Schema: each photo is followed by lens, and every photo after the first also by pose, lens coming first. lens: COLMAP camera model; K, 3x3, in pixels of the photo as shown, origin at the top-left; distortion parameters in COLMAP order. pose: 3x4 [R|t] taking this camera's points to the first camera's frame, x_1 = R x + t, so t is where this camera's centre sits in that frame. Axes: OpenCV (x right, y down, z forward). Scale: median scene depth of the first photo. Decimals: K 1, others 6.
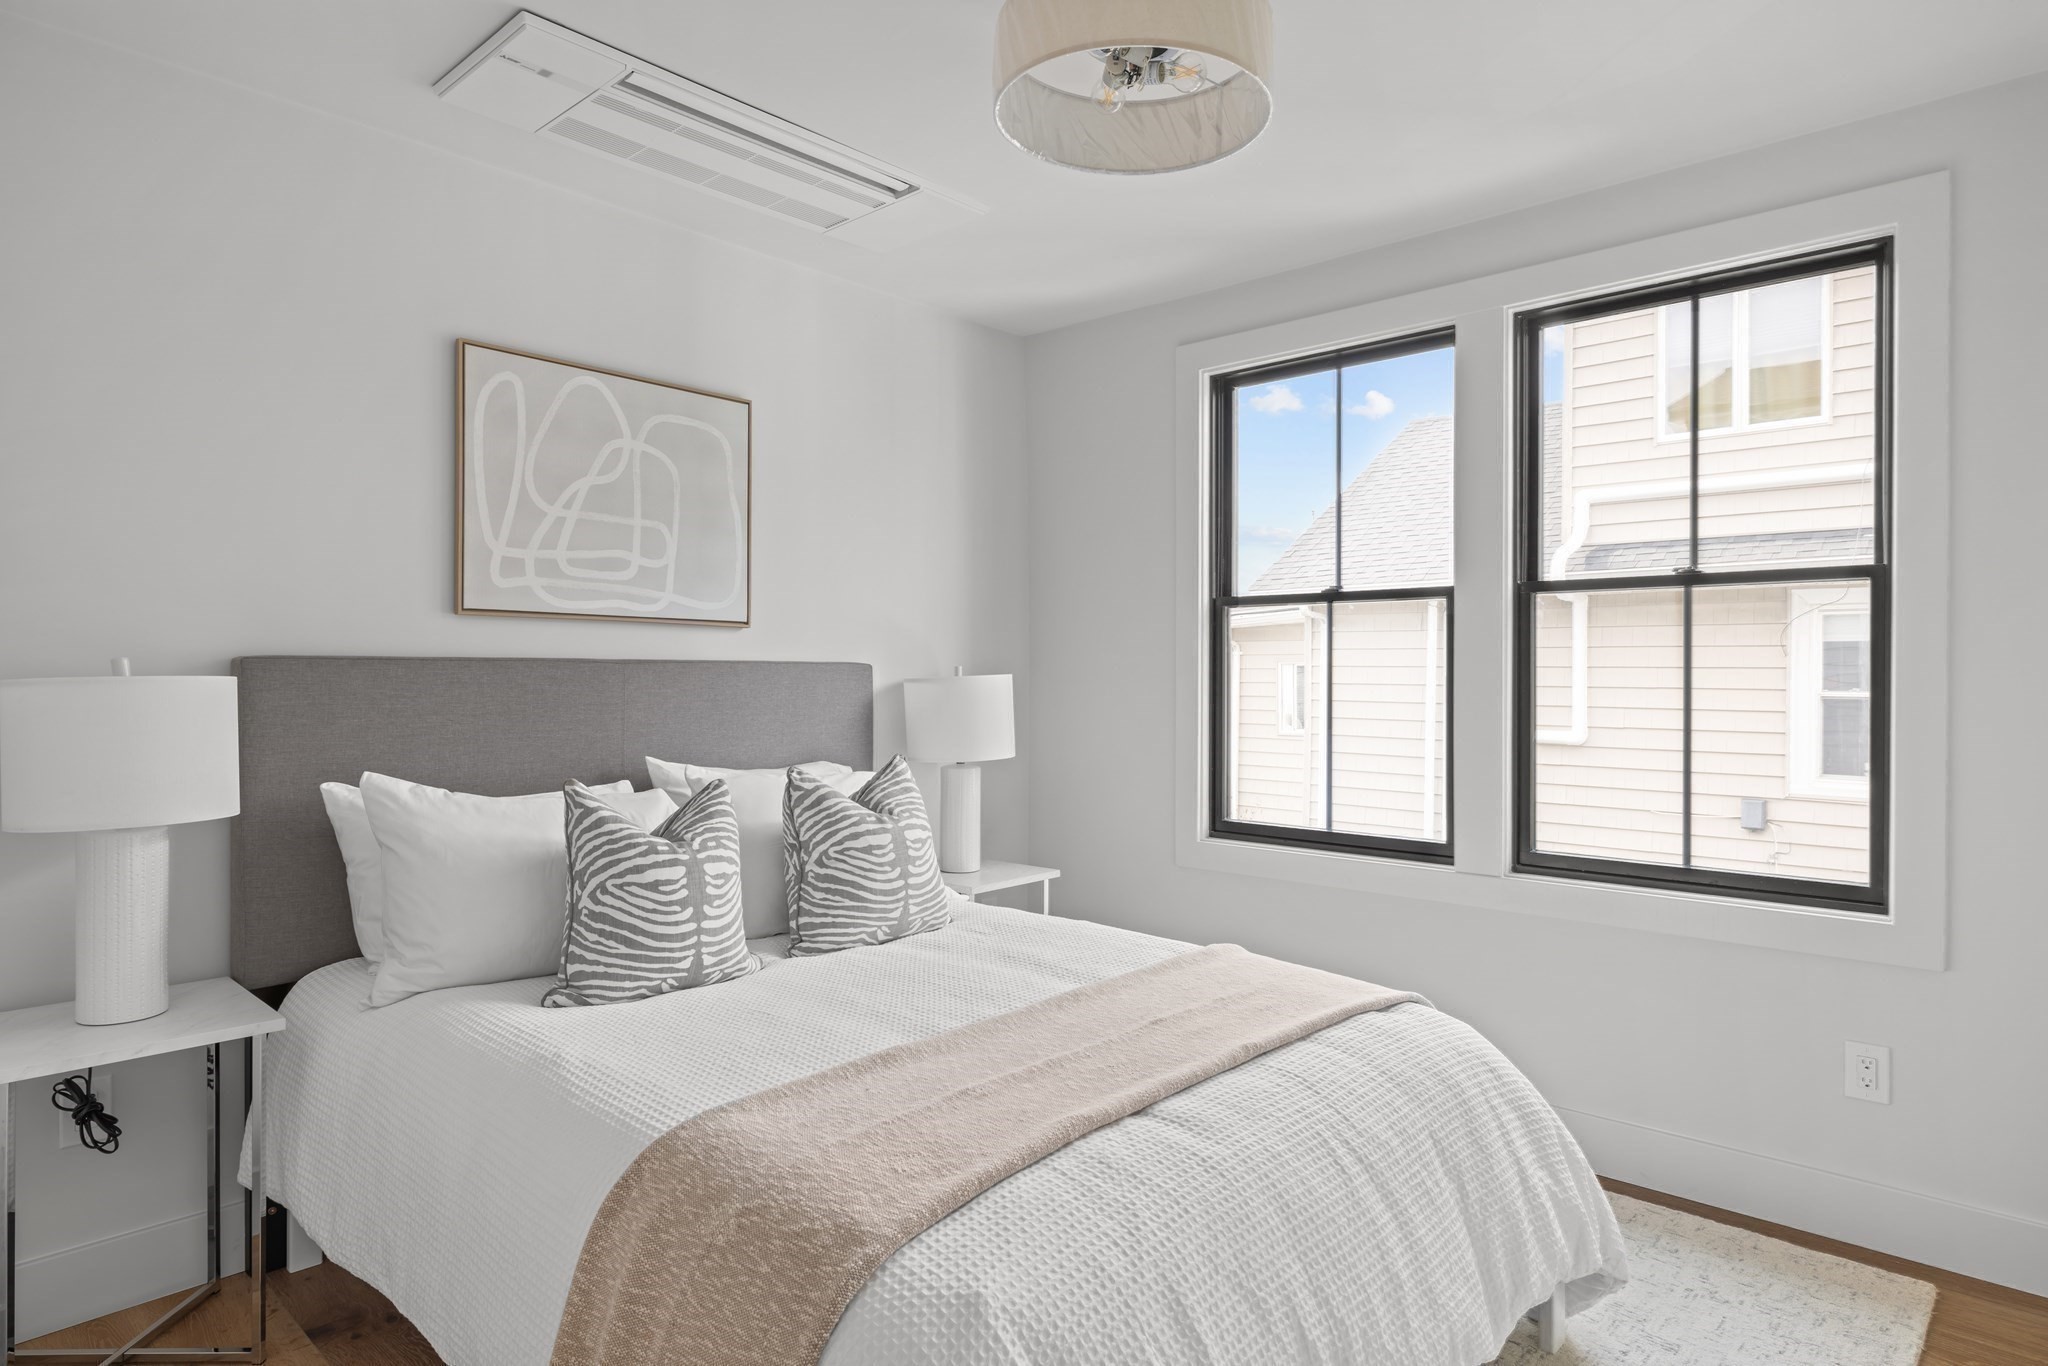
lens RADIAL K [[1149.1, 0, 1026.2], [0, 1149.1, 669.9], [0, 0, 1]] dist [0.004001, 0.000340]
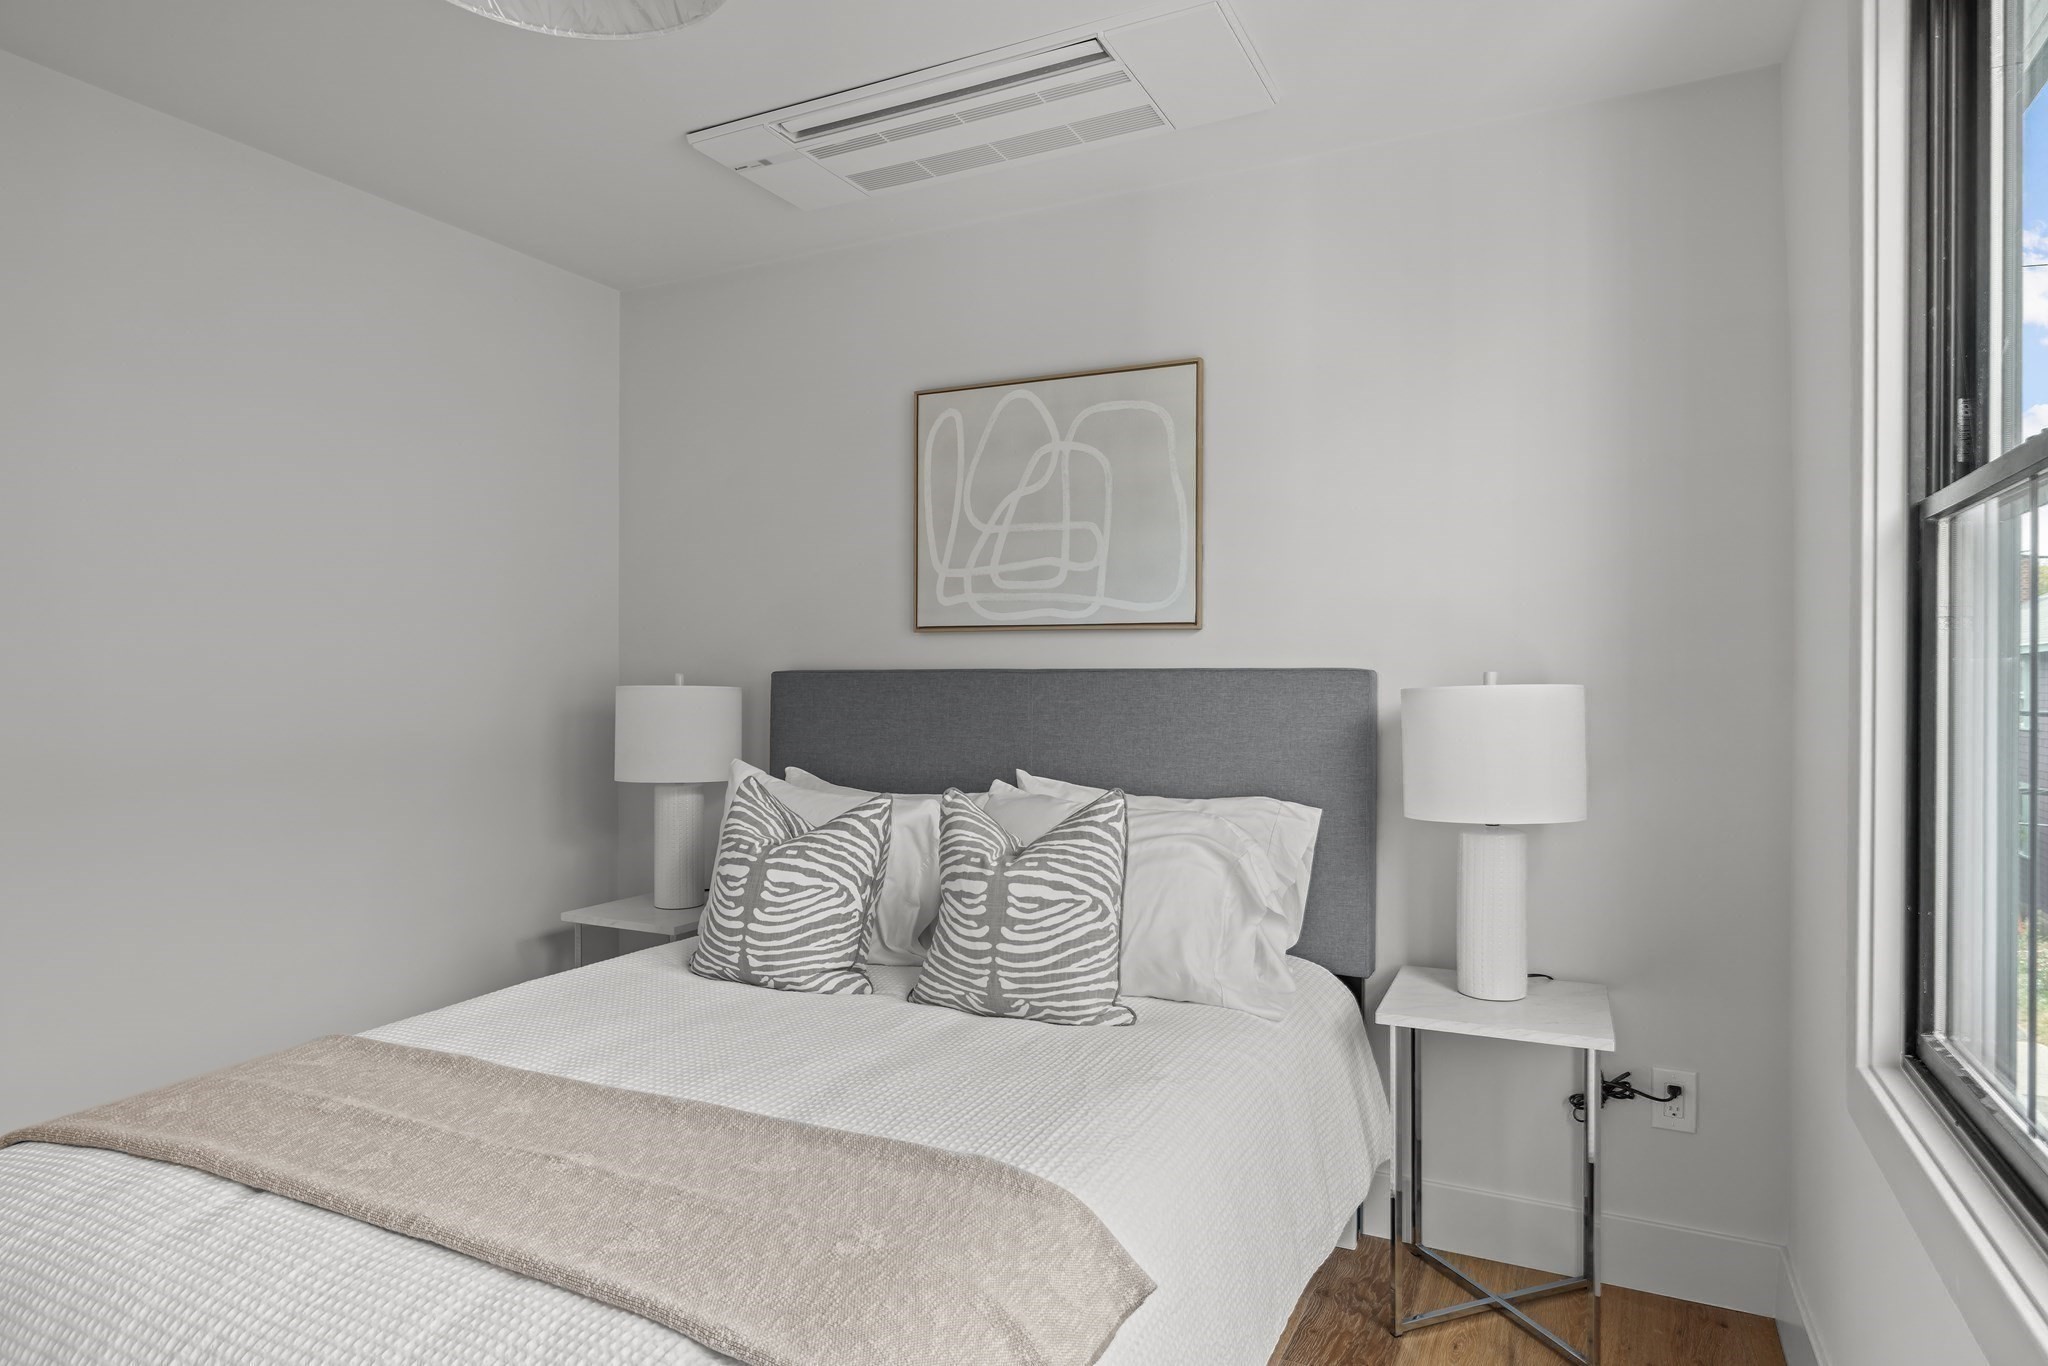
lens RADIAL K [[1074.6, 0, 1024.7], [0, 1074.6, 726.4], [0, 0, 1]] dist [-0.002481, -0.000146]
pose [[0.316594, 0.036371, -0.947863, 0.543732], [0.003310, 0.999216, 0.039447, 0.004258], [0.948555, -0.015626, 0.316226, 0.720709]]
